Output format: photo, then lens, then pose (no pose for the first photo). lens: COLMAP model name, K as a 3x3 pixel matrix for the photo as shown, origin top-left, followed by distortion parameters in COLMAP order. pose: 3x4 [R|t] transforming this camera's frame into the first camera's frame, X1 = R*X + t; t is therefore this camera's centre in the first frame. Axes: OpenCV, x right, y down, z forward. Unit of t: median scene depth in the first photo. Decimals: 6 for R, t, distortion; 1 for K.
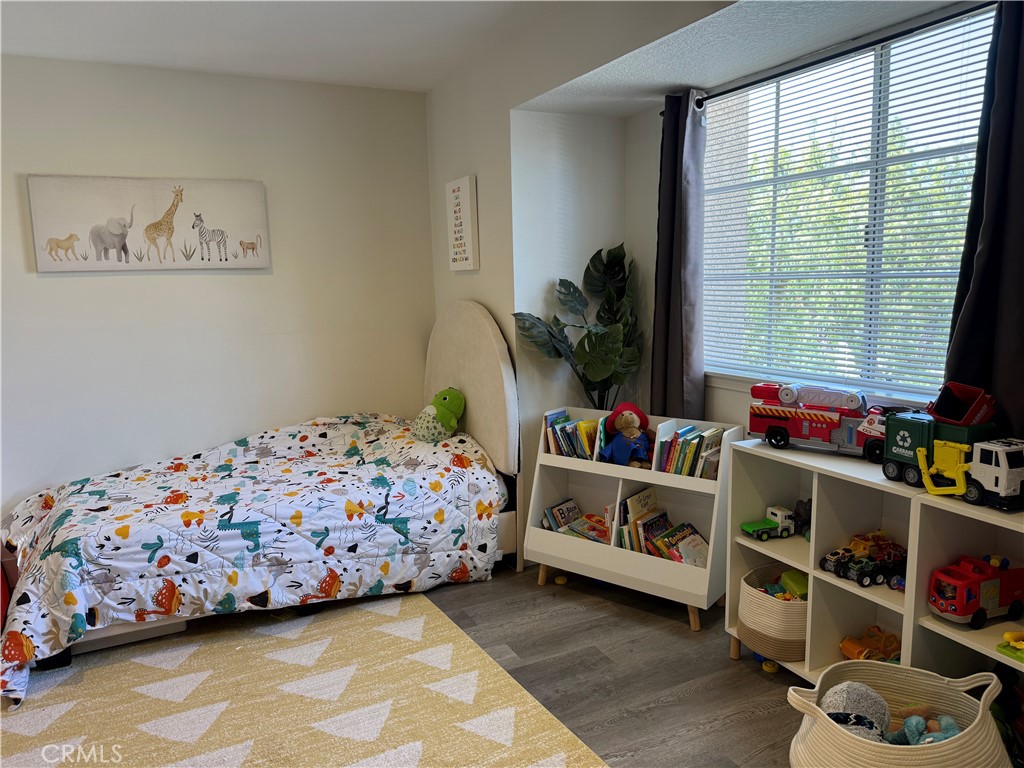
lens RADIAL K [[721.7, 0, 512.6], [0, 721.7, 385.5], [0, 0, 1]] dist [-0.006380, -0.001297]
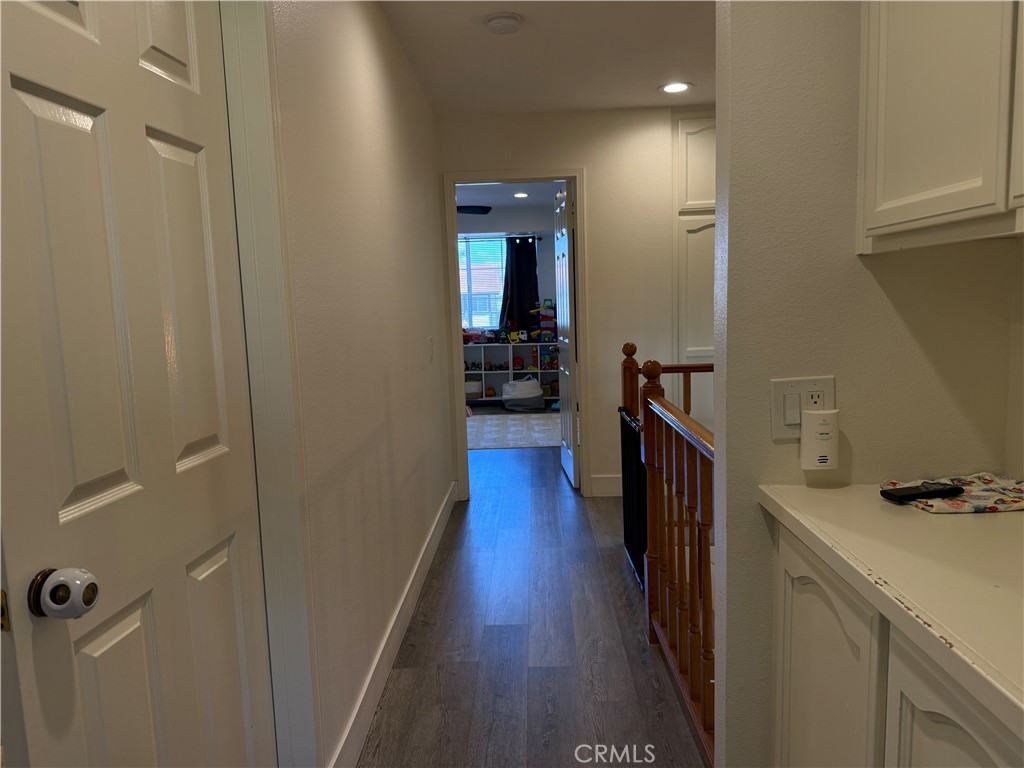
lens RADIAL K [[721.7, 0, 512.1], [0, 721.7, 385.1], [0, 0, 1]] dist [-0.006380, -0.001297]
pose [[0.478165, -0.096399, 0.872964, -3.608977], [0.145429, 0.988927, 0.029546, 0.281894], [-0.866146, 0.112827, 0.486890, -1.286425]]
